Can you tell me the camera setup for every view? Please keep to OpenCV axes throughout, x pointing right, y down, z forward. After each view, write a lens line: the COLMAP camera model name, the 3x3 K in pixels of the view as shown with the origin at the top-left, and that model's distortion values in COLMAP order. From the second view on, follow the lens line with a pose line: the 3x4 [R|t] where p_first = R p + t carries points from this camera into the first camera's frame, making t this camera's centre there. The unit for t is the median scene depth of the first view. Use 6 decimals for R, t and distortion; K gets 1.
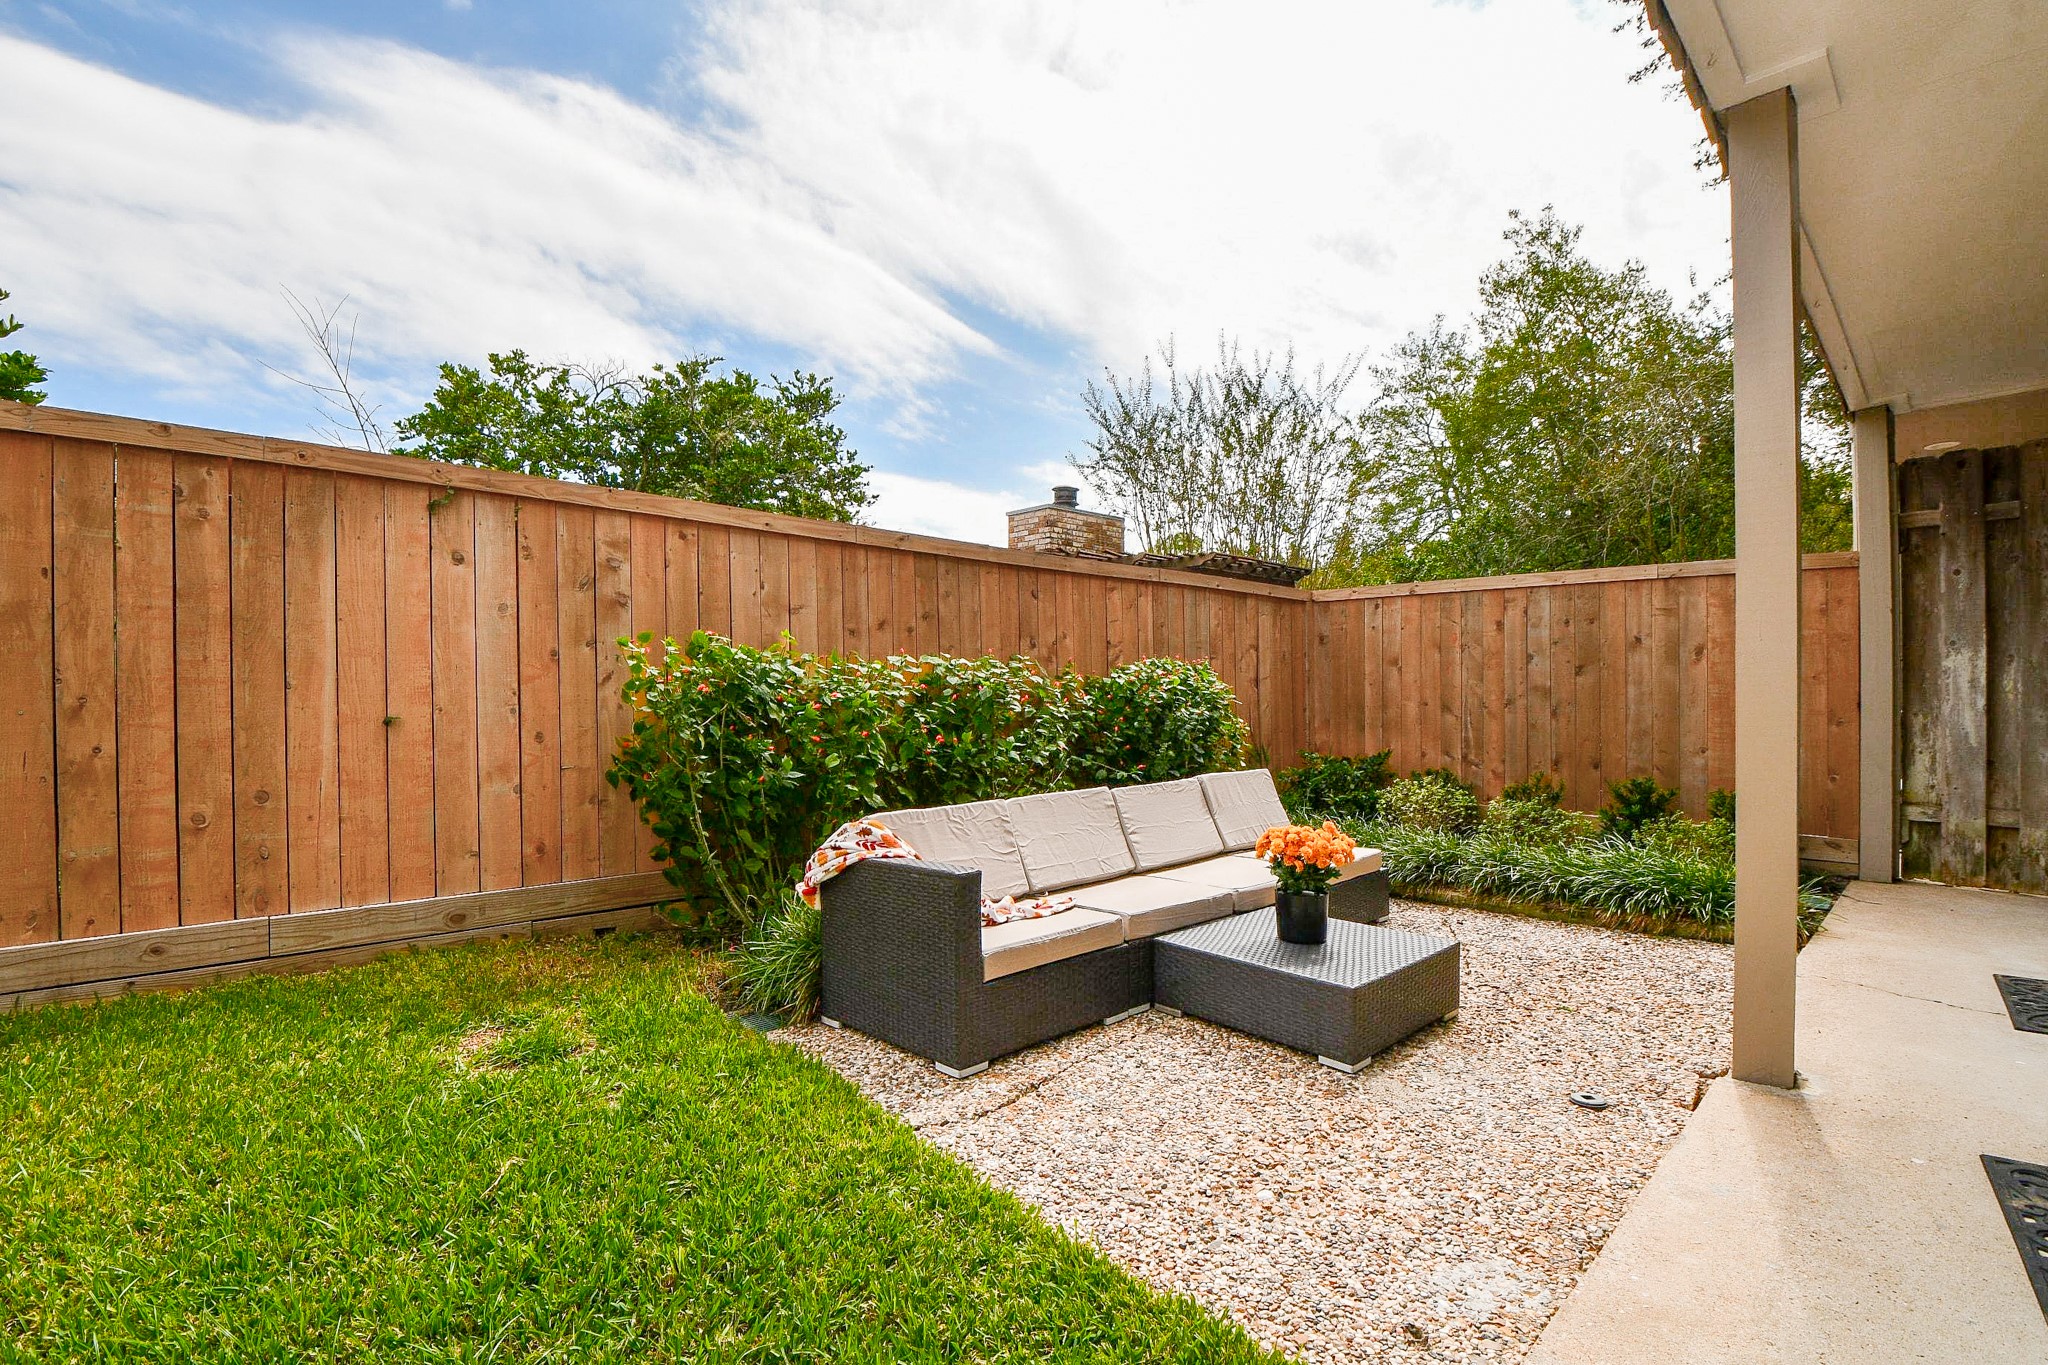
lens RADIAL K [[917.9, 0, 1020.1], [0, 917.9, 688.4], [0, 0, 1]] dist [-0.017449, -0.006718]
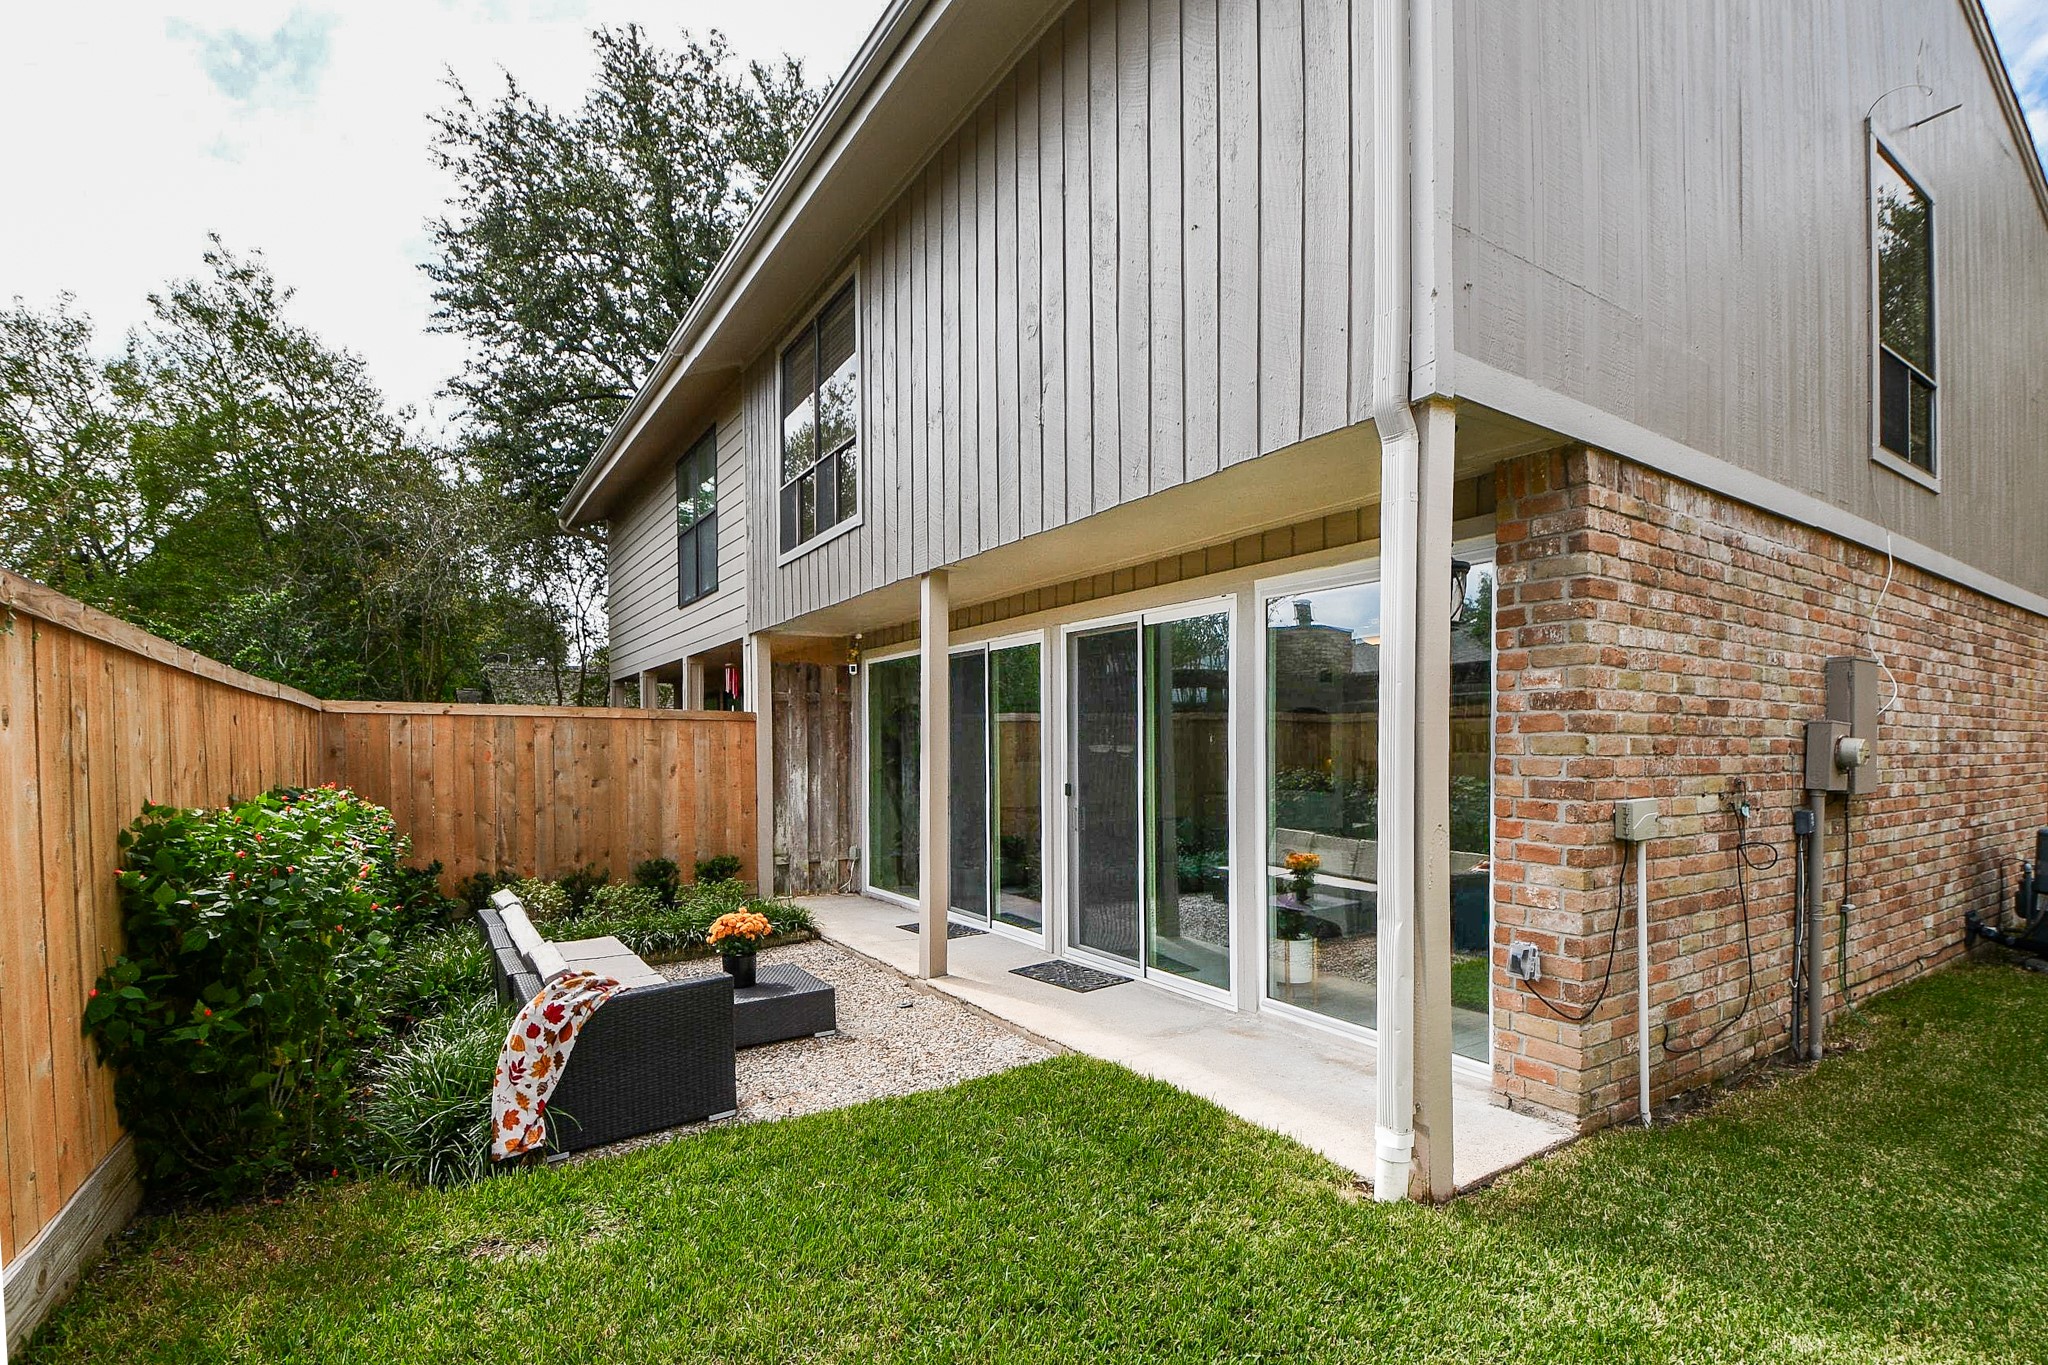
lens RADIAL K [[967.8, 0, 1067.7], [0, 967.8, 749.4], [0, 0, 1]] dist [0.010873, -0.001914]
pose [[0.158132, -0.003174, 0.987413, -0.688593], [0.003566, 0.999990, 0.002644, -0.071945], [-0.987412, 0.003103, 0.158142, 0.103965]]
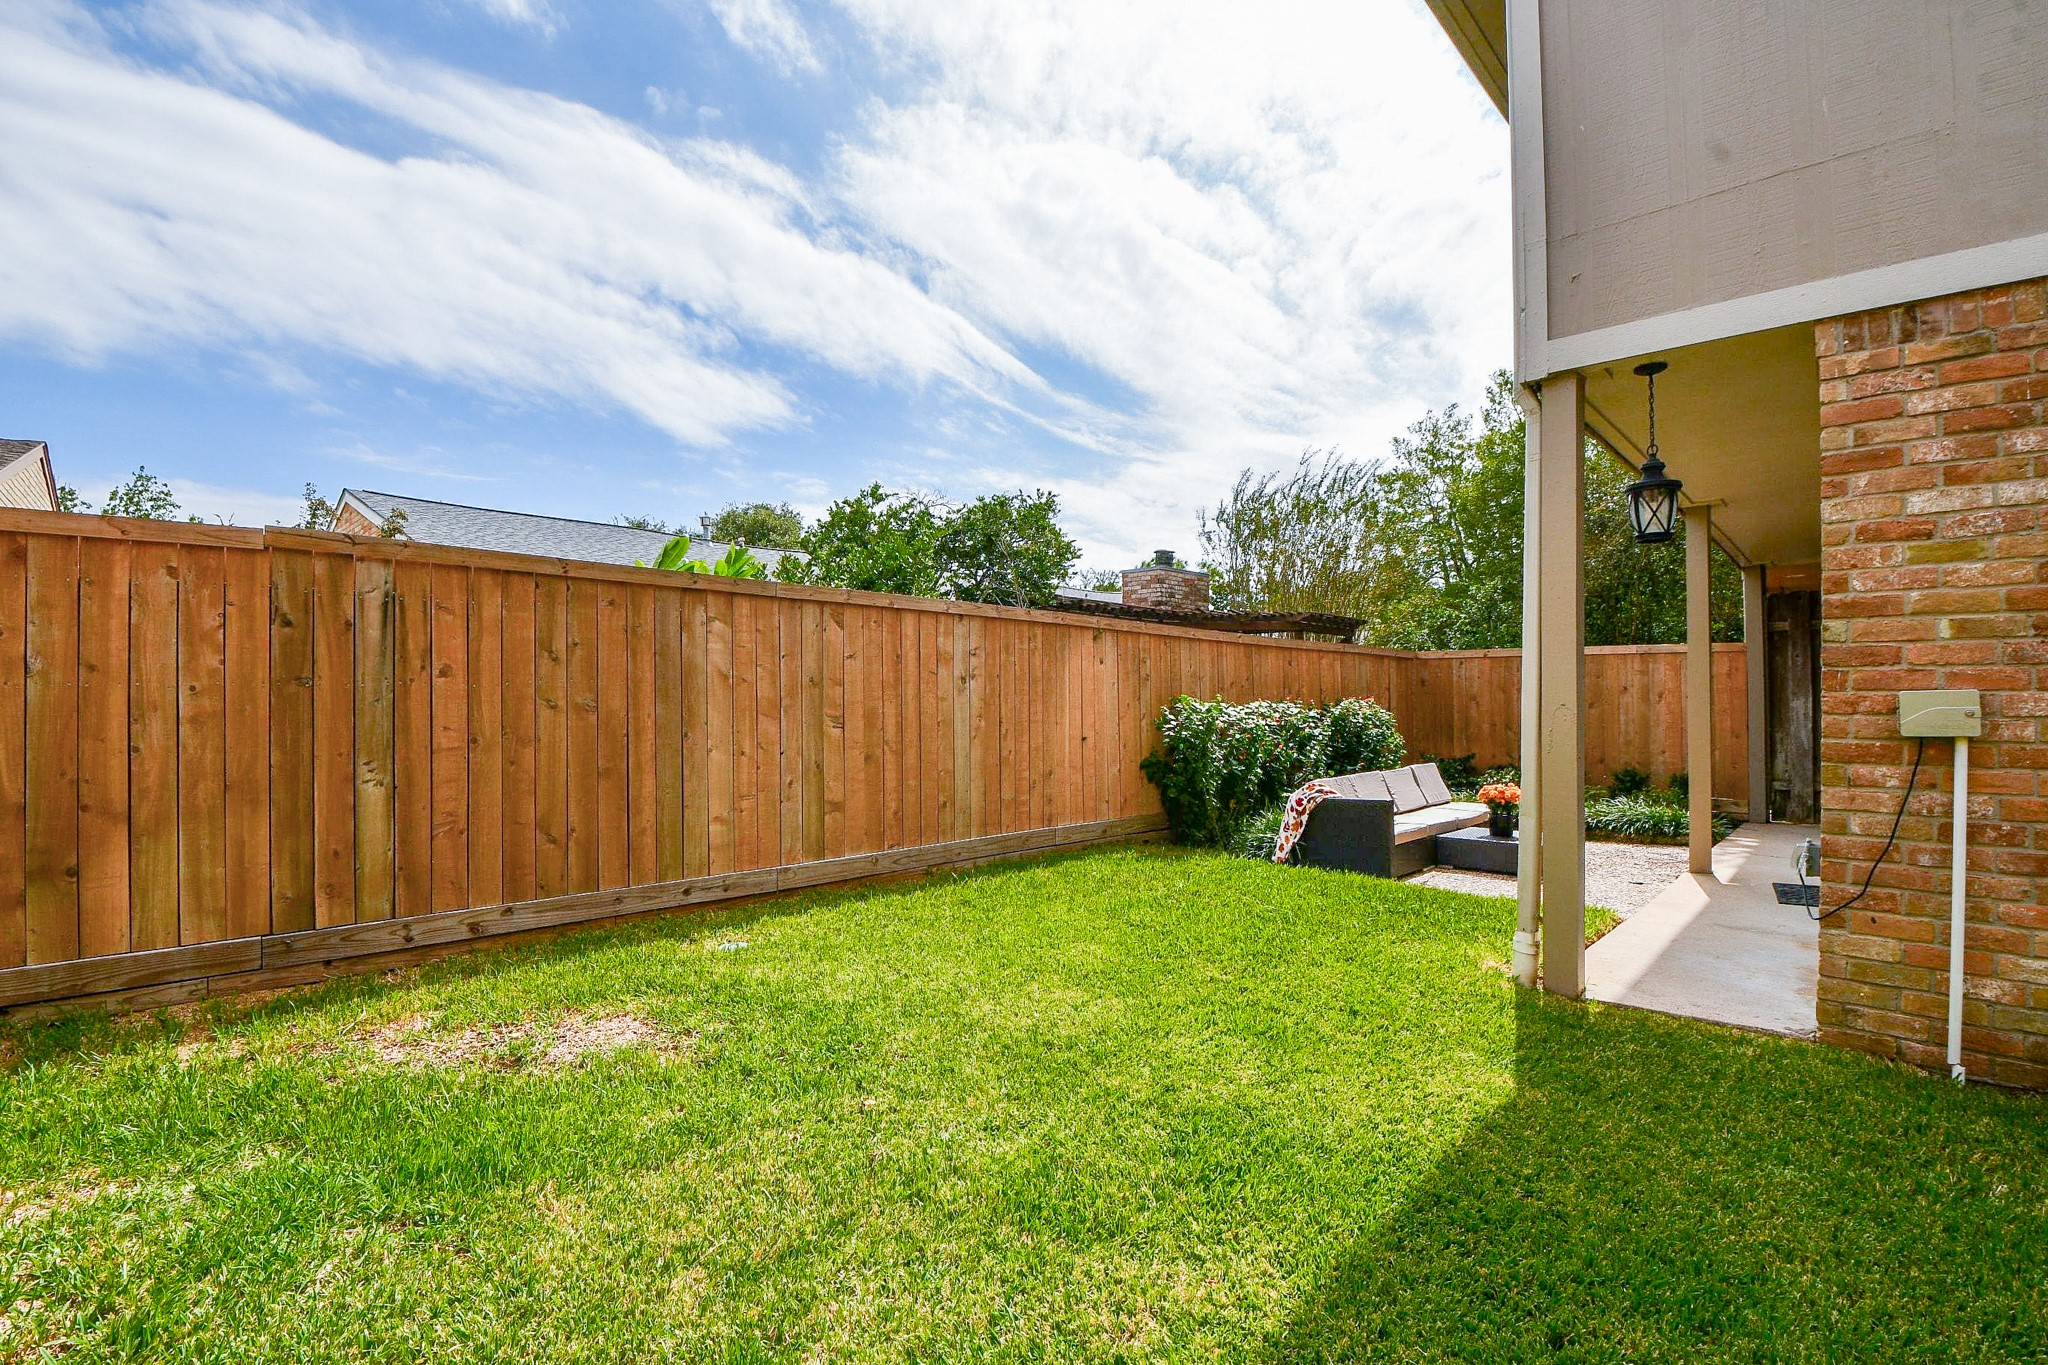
lens RADIAL K [[917.9, 0, 1020.6], [0, 917.9, 692.3], [0, 0, 1]] dist [-0.017449, -0.006718]
pose [[0.999135, -0.000812, 0.041583, -0.529333], [0.001208, 0.999954, -0.009489, -0.030226], [-0.041573, 0.009531, 0.999090, -0.663850]]
